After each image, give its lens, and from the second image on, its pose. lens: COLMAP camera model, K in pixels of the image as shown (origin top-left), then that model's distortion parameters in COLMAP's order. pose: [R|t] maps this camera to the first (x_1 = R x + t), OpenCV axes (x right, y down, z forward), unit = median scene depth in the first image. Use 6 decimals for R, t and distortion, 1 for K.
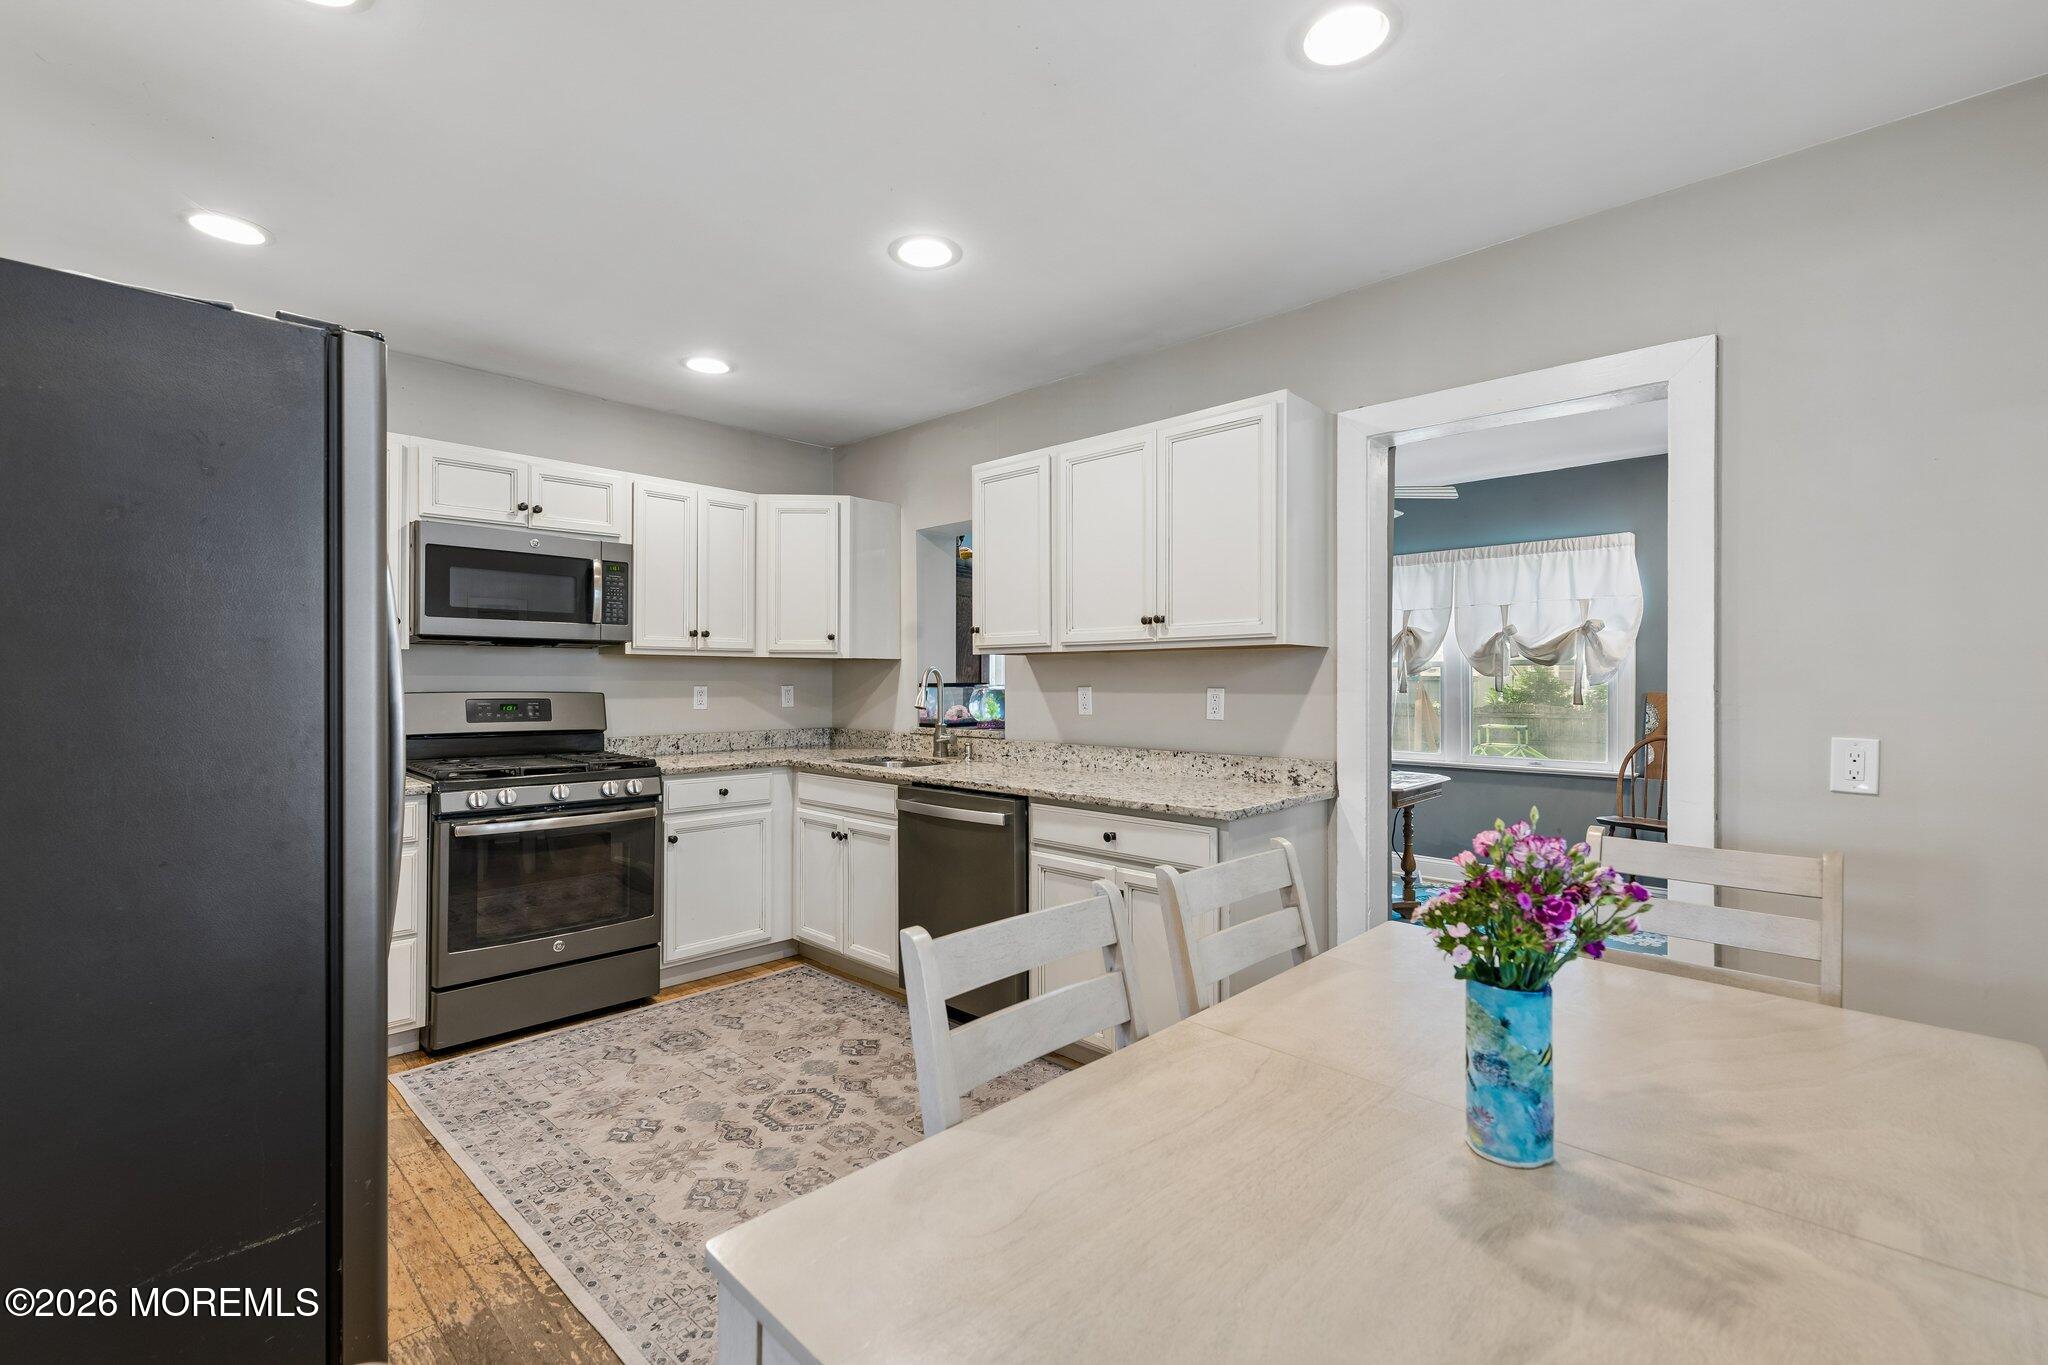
lens RADIAL K [[888.9, 0, 1031.4], [0, 888.9, 681.8], [0, 0, 1]] dist [0.004161, -0.000135]
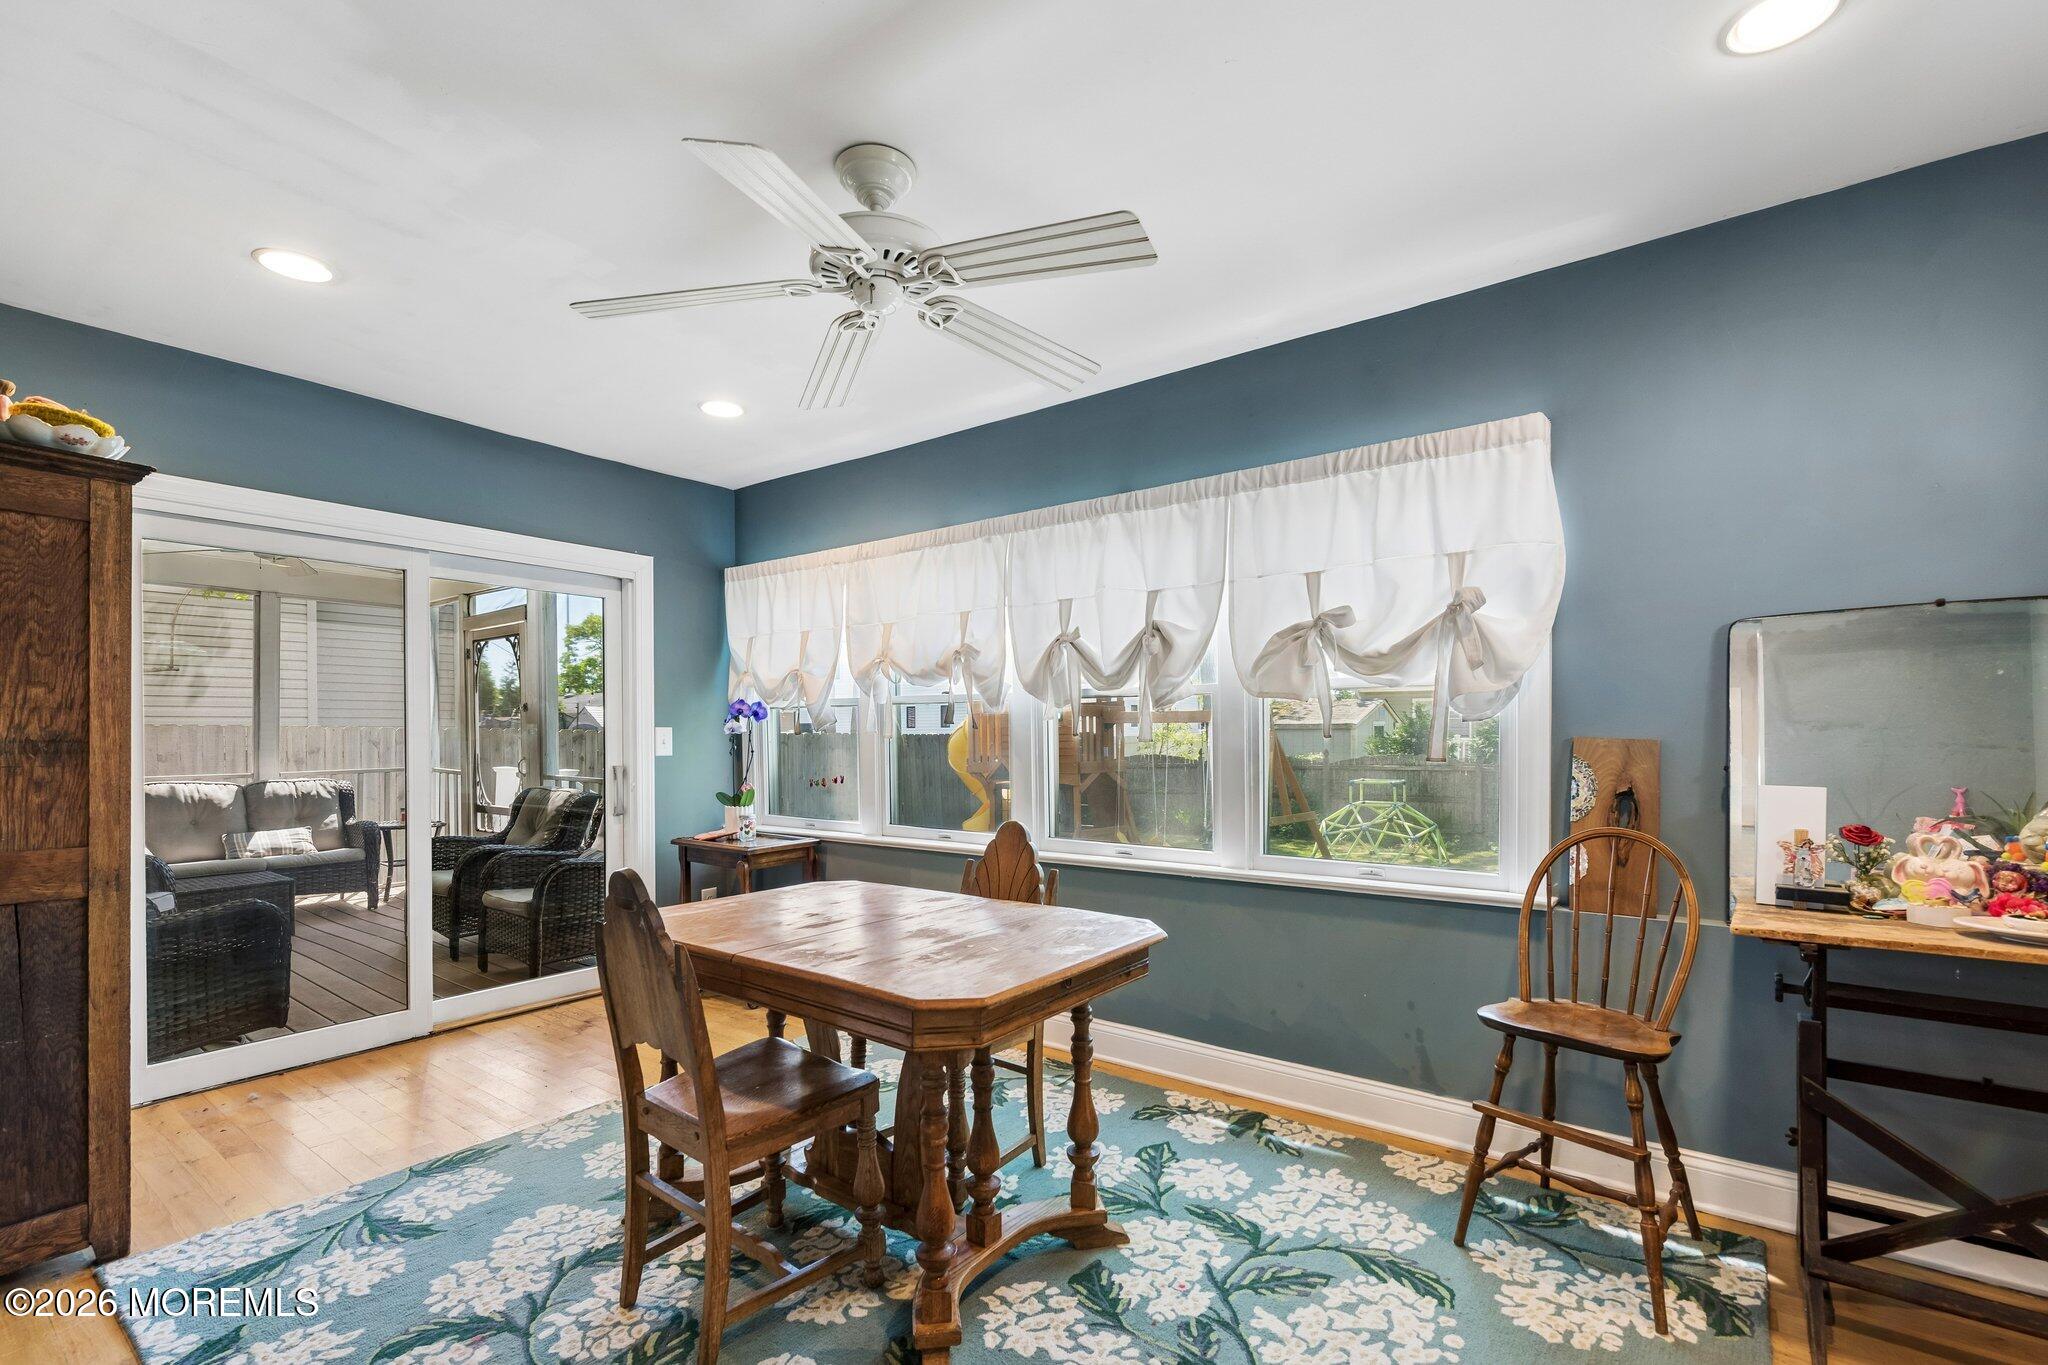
lens RADIAL K [[901.7, 0, 1028.8], [0, 901.7, 730.8], [0, 0, 1]] dist [0.000286, -0.000143]
pose [[0.994834, -0.003461, 0.101456, 0.484001], [0.003628, 0.999992, -0.001456, 0.010716], [-0.101450, 0.001817, 0.994839, 0.763157]]
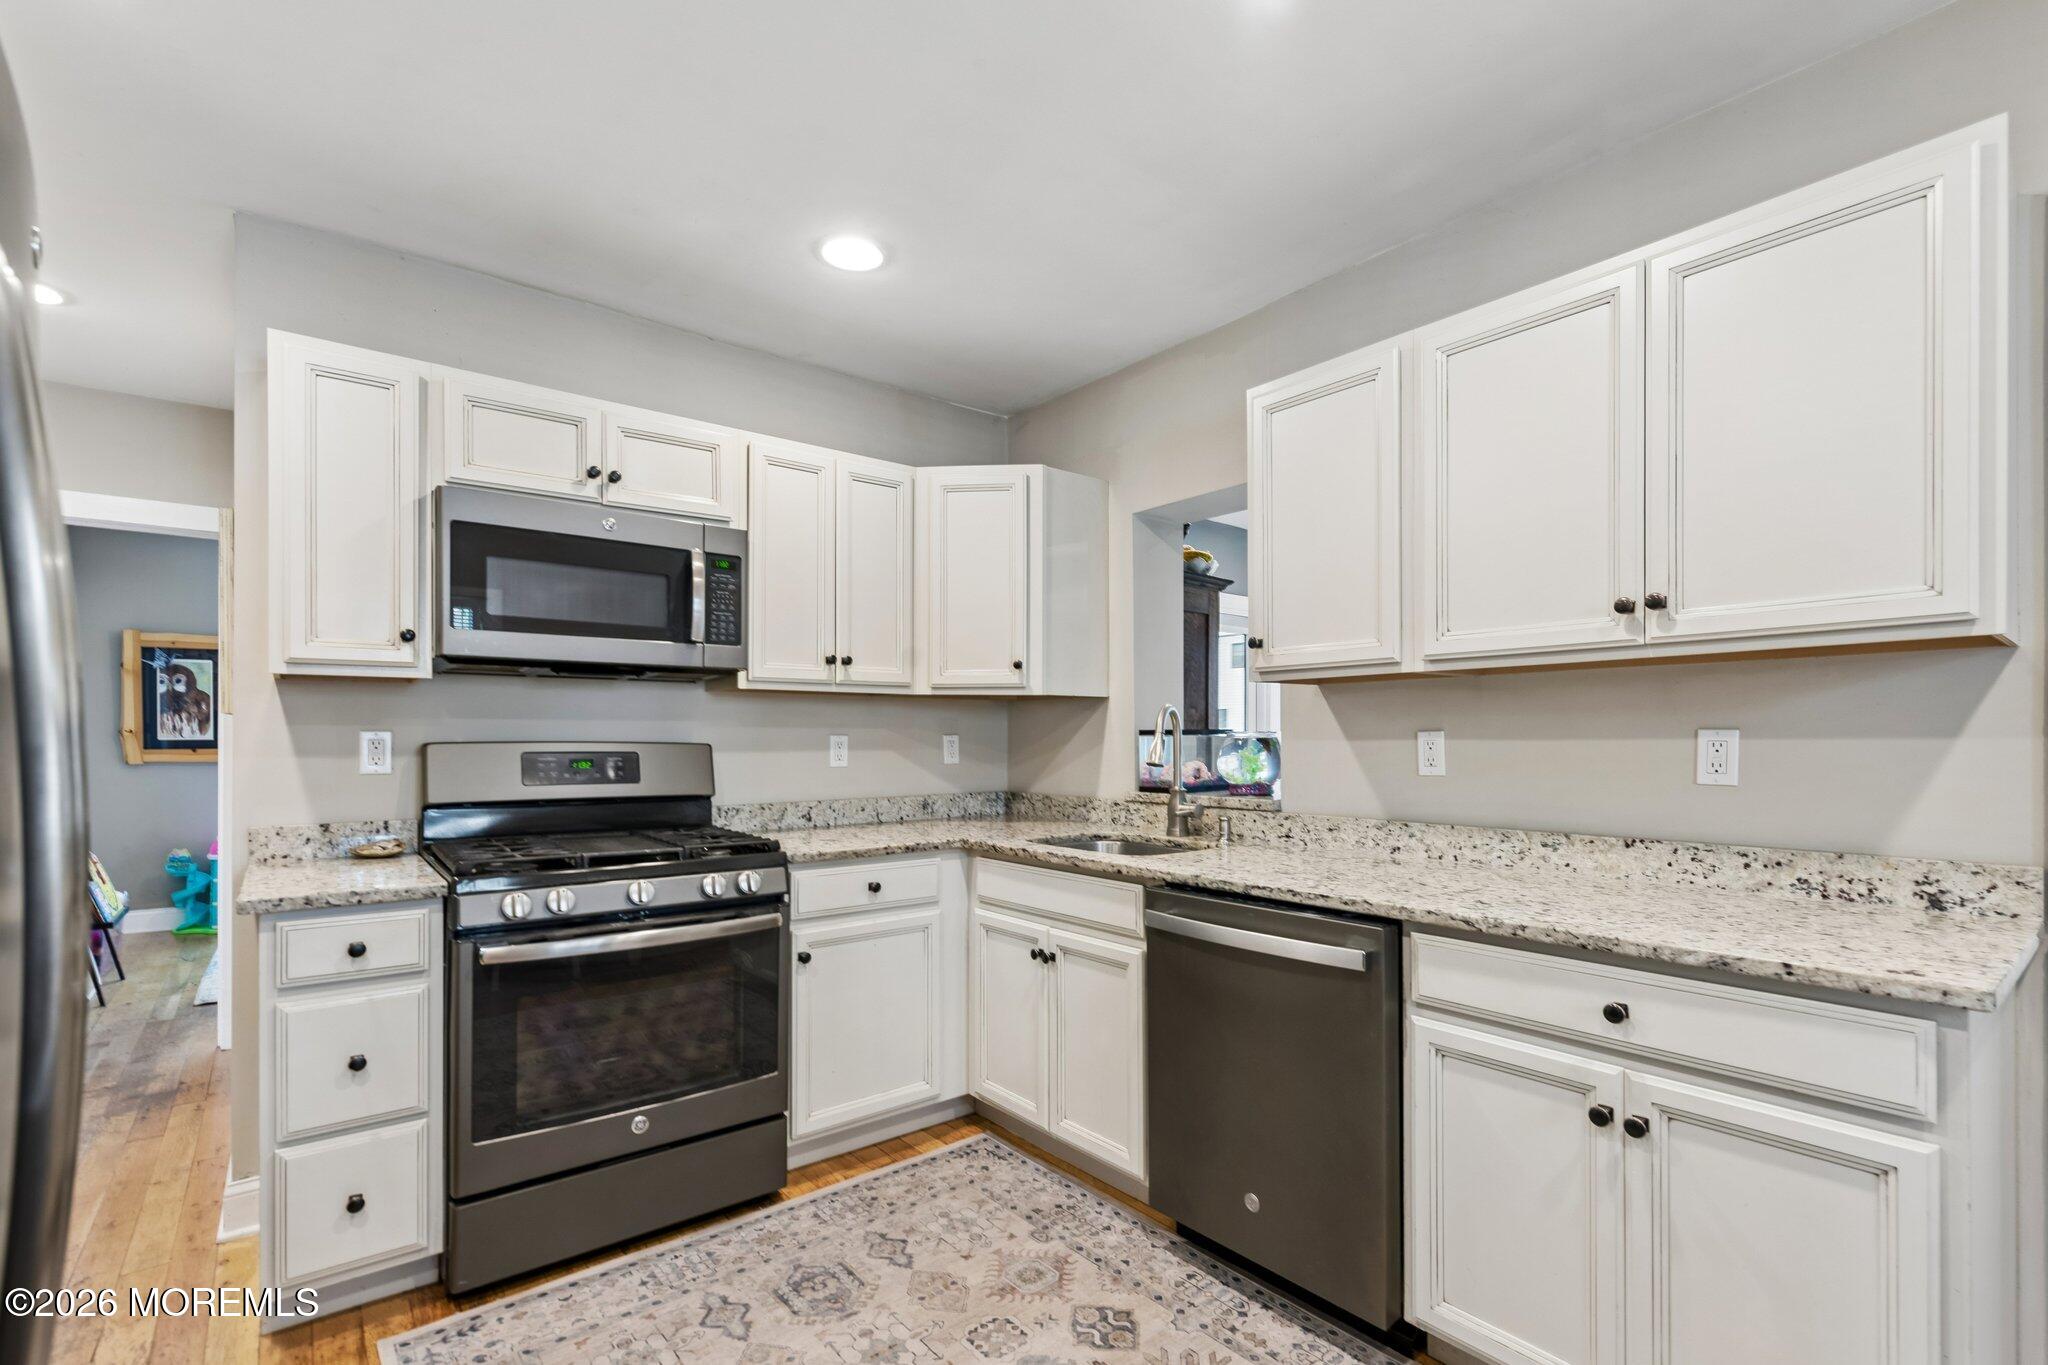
lens RADIAL K [[916.6, 0, 1048.8], [0, 916.6, 740.4], [0, 0, 1]] dist [-0.004064, -0.000031]
pose [[0.992855, -0.003493, -0.119278, -0.135243], [0.003664, 0.999993, 0.001218, 0.010726], [0.119273, -0.001646, 0.992860, 0.331473]]
